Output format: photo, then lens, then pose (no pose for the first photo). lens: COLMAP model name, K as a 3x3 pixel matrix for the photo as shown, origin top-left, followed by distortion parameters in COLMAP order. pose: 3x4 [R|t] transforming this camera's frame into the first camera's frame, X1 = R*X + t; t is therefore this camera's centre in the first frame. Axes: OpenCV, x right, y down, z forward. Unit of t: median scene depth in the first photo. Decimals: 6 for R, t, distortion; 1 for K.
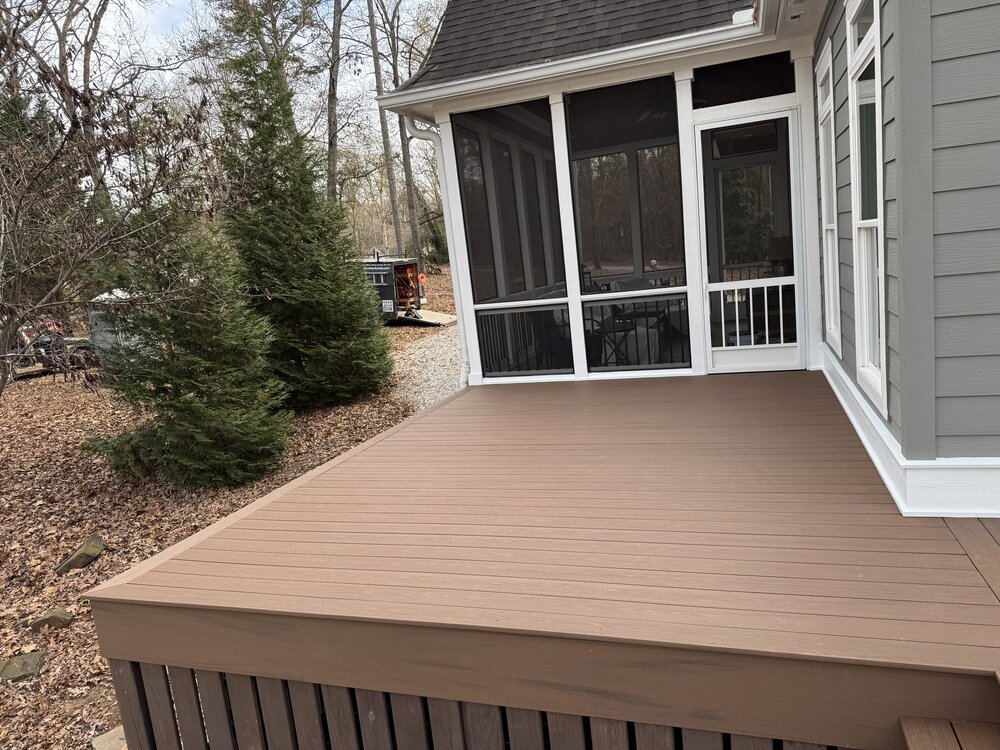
lens RADIAL K [[702.9, 0, 500.0], [0, 702.9, 375.0], [0, 0, 1]] dist [0.007779, -0.005898]
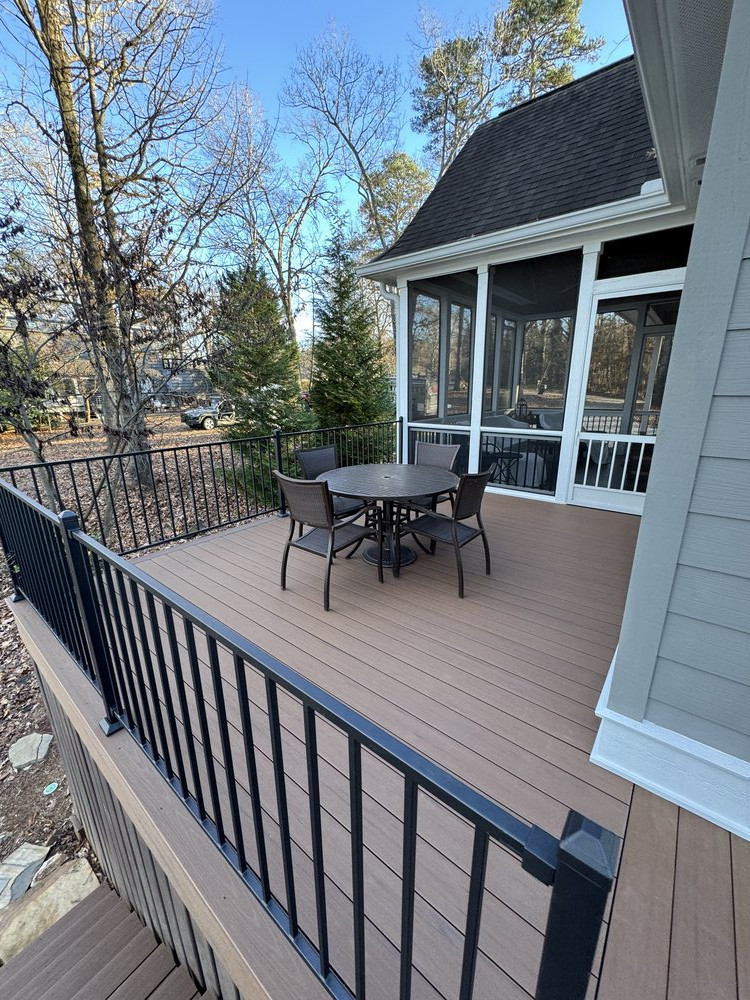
lens RADIAL K [[397.6, 0, 375.0], [0, 397.6, 500.0], [0, 0, 1]] dist [-0.001280, -0.000324]
pose [[0.936518, 0.184472, -0.298169, 0.188602], [-0.141949, 0.977077, 0.158654, -0.073878], [0.320602, -0.106258, 0.941235, 0.221994]]
